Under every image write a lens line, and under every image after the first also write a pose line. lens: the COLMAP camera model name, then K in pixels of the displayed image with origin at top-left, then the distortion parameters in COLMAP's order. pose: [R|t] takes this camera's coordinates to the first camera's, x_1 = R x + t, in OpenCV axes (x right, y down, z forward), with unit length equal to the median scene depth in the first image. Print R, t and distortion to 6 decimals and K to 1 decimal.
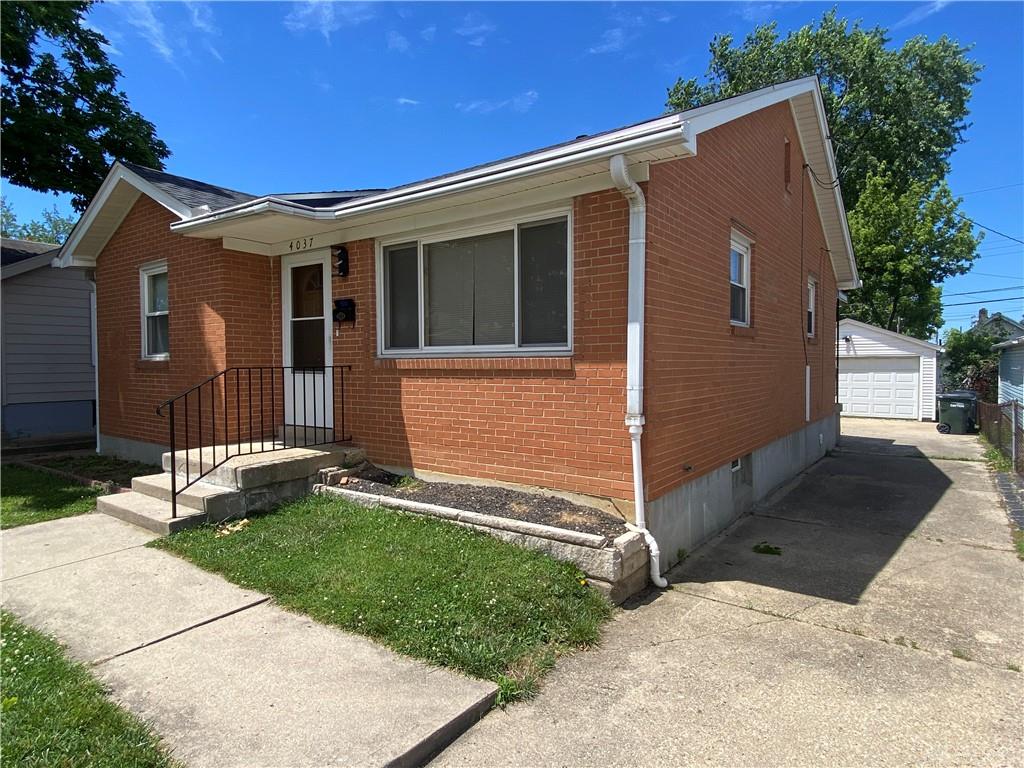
lens RADIAL K [[563.9, 0, 512.0], [0, 563.9, 384.0], [0, 0, 1]] dist [0.054458, -0.040820]
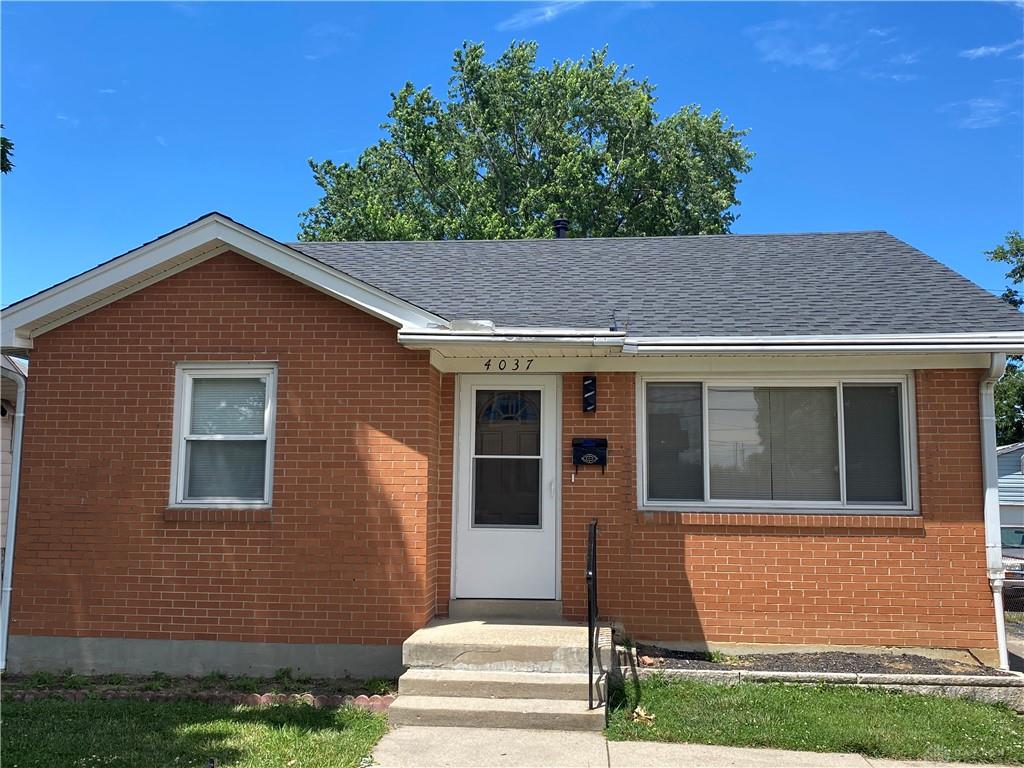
lens RADIAL K [[983.8, 0, 512.0], [0, 983.8, 384.0], [0, 0, 1]] dist [0.079771, -0.130860]
pose [[0.865765, 0.069587, 0.495590, -1.212490], [0.005921, 0.988792, -0.149183, -0.015450], [-0.500416, 0.132092, 0.855649, -0.200007]]
